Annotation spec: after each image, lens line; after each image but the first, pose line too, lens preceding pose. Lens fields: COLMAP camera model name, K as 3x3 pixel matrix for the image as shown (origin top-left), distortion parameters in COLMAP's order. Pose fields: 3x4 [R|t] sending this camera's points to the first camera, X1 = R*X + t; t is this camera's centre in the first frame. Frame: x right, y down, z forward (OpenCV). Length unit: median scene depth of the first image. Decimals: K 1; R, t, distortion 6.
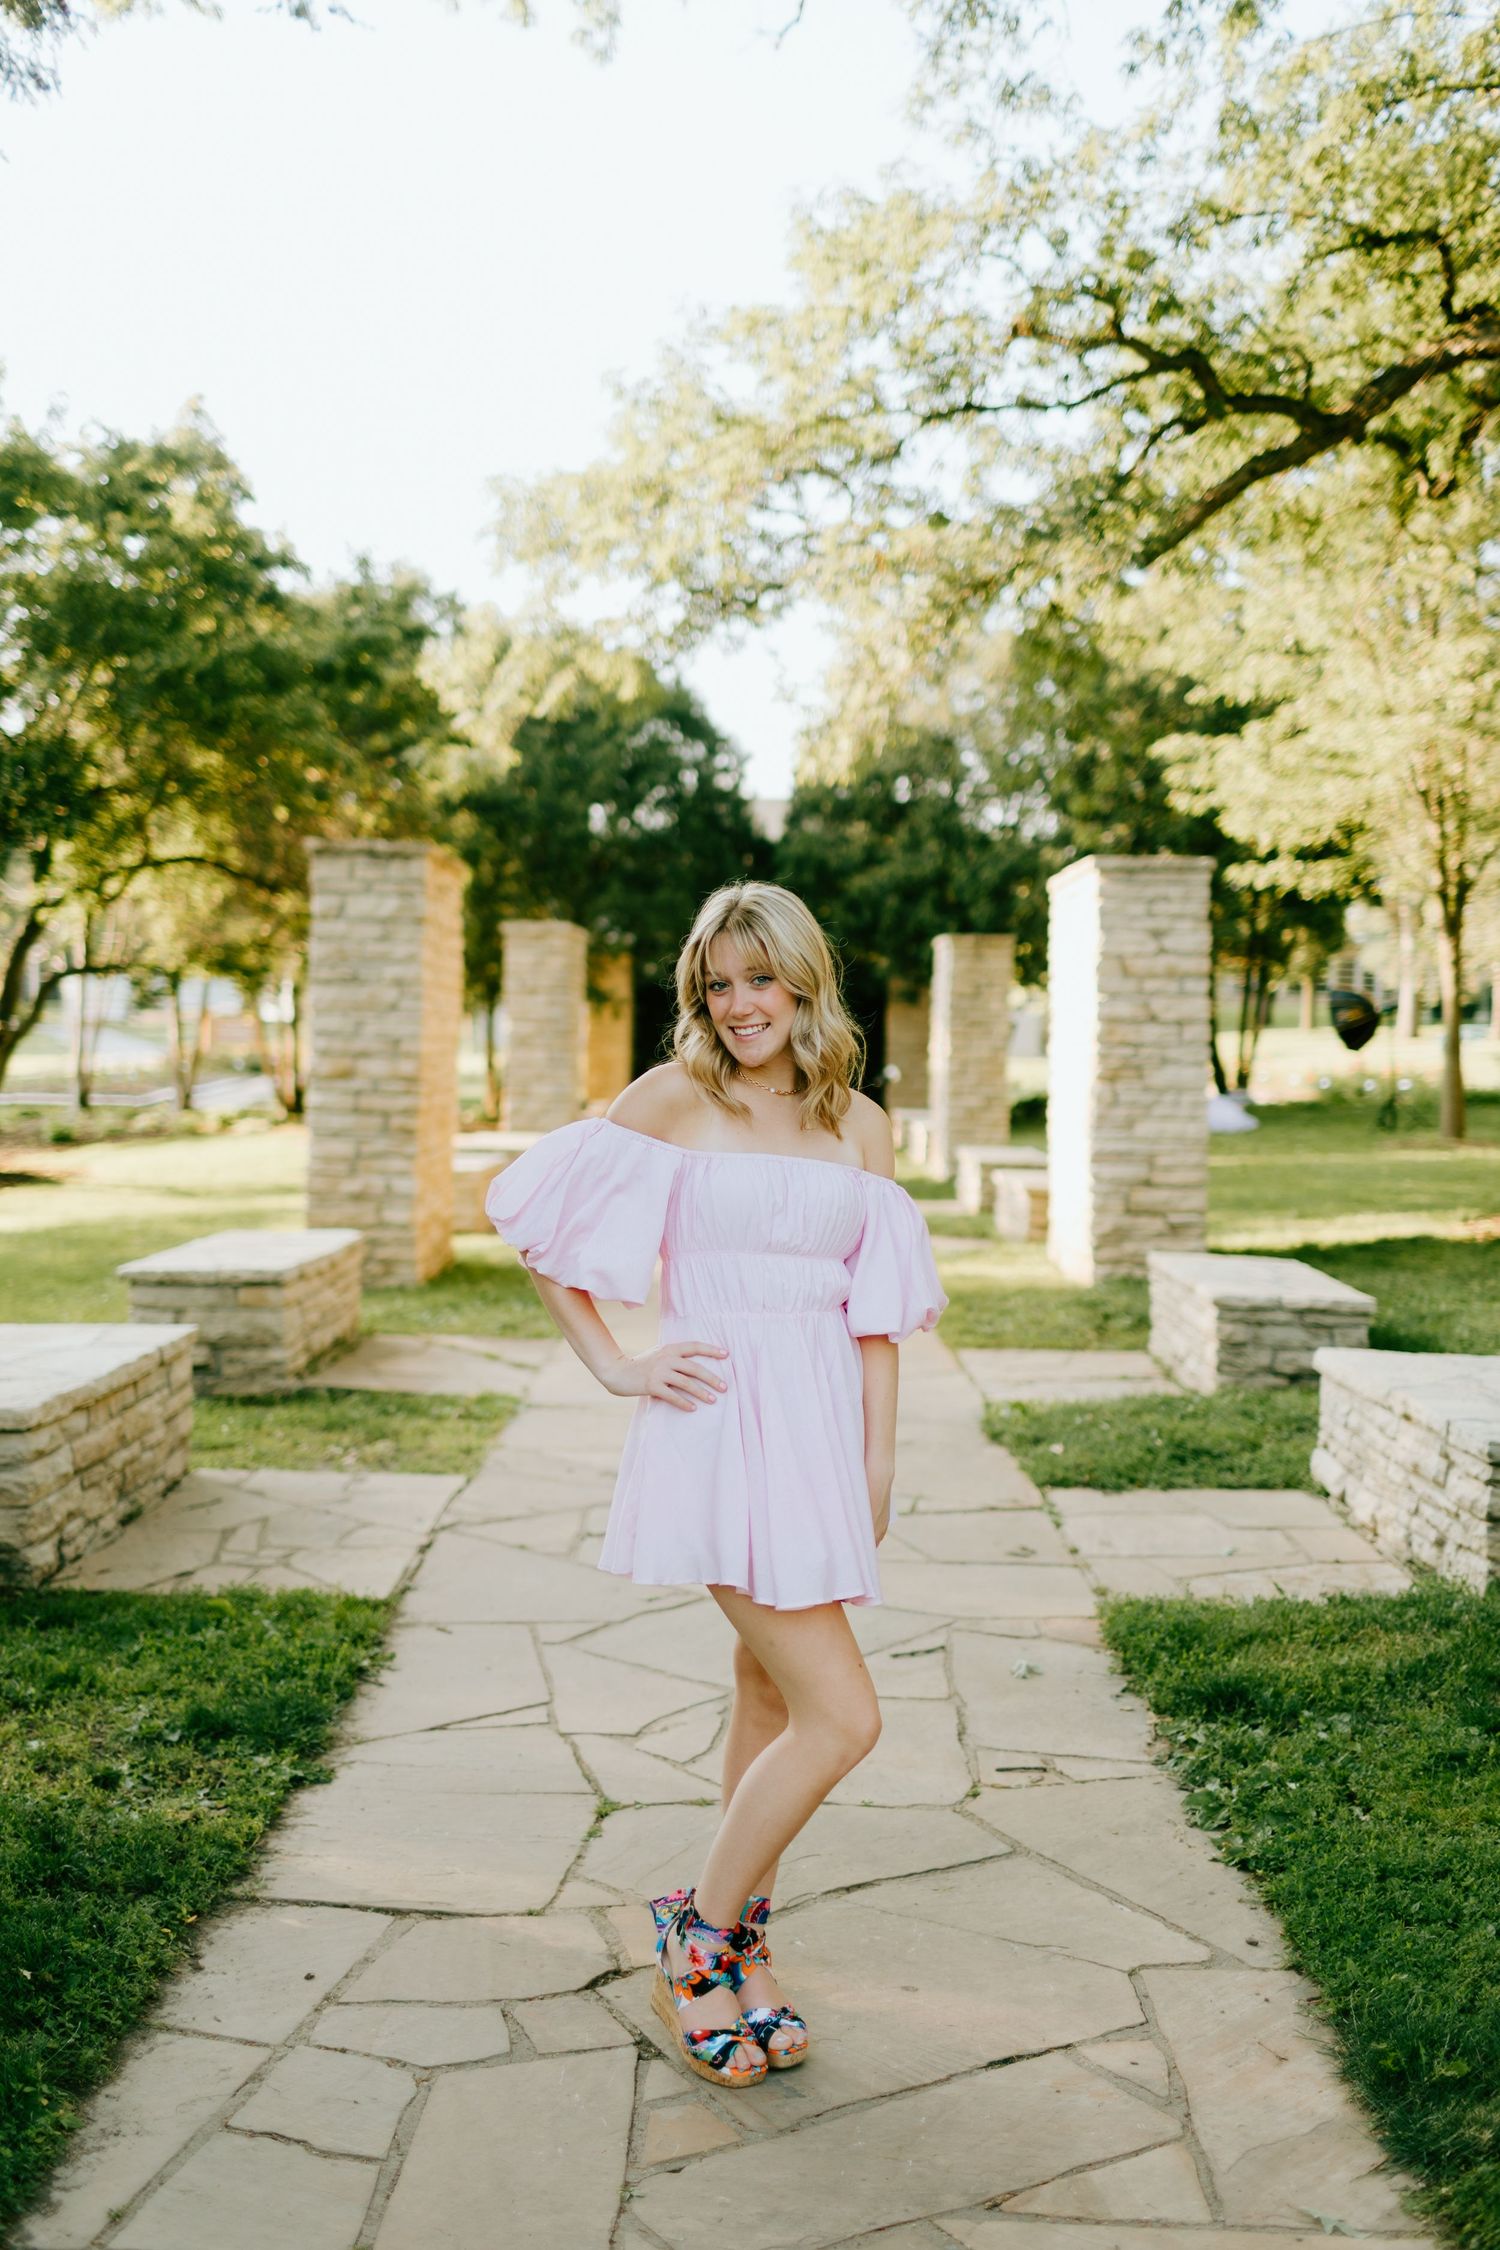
lens RADIAL K [[2216.2, 0, 729.4], [0, 2216.2, 1163.9], [0, 0, 1]] dist [0.006052, -0.010944]
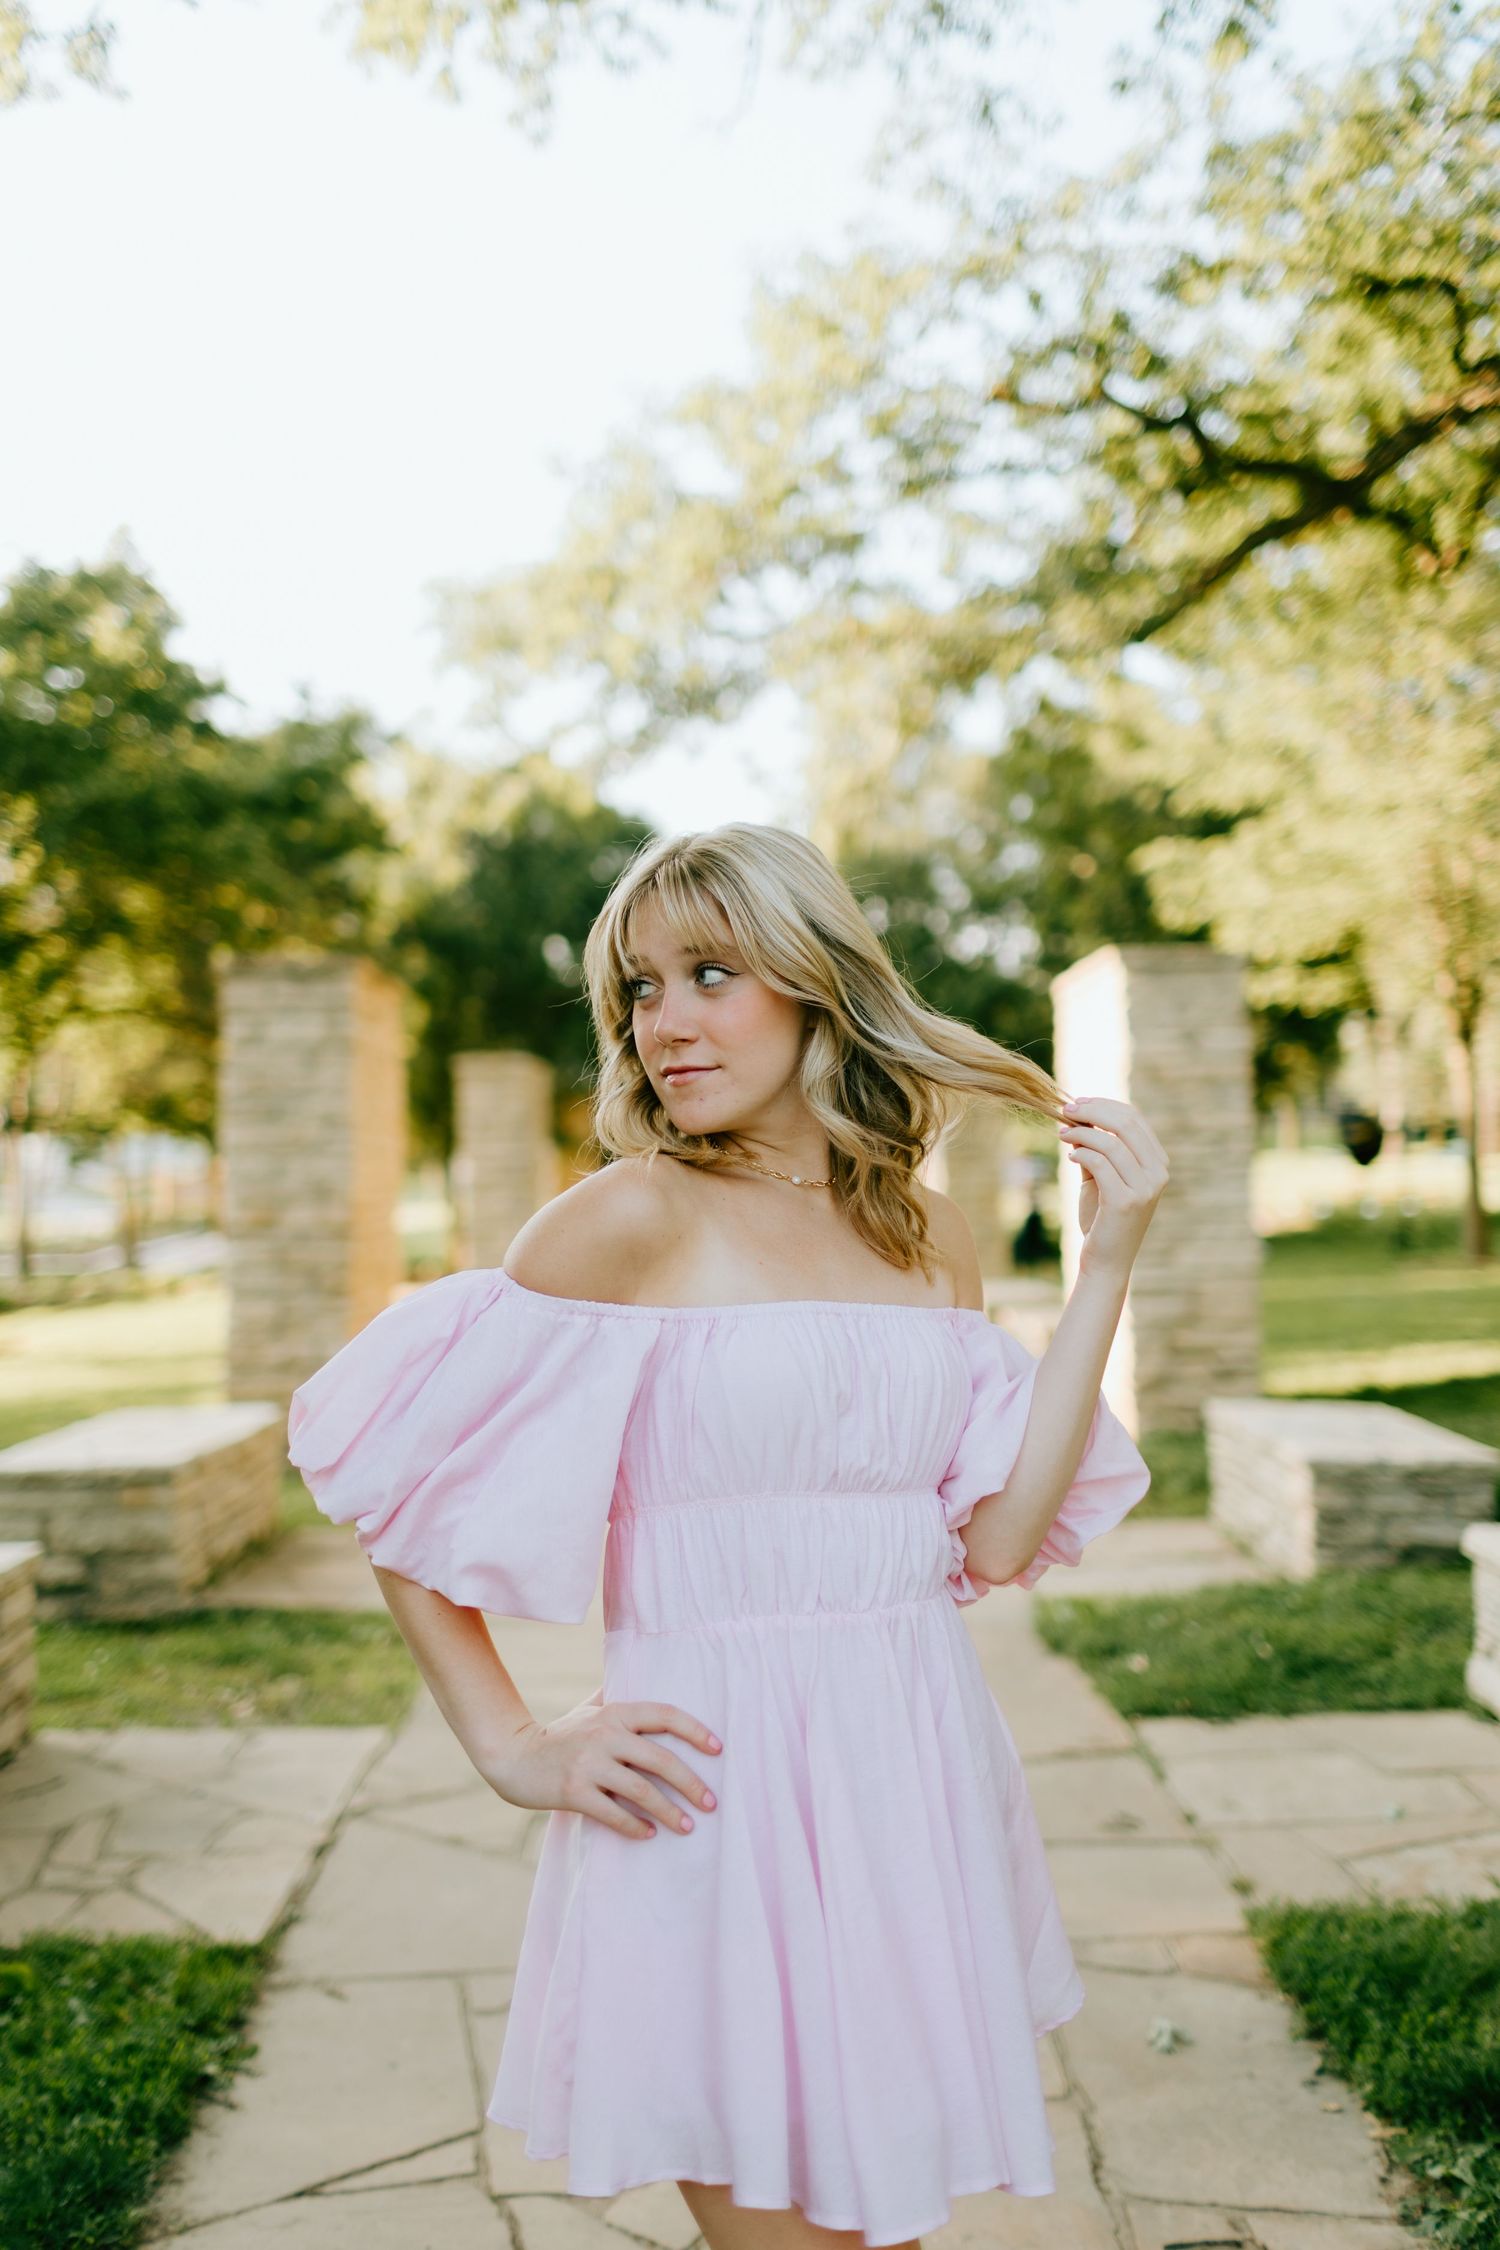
lens RADIAL K [[2216.2, 0, 729.4], [0, 2216.2, 1163.9], [0, 0, 1]] dist [0.006052, -0.010944]
pose [[0.999437, -0.031123, 0.012538, -0.001521], [0.031882, 0.997331, -0.065686, -0.001160], [-0.010460, 0.066048, 0.997762, 0.105595]]
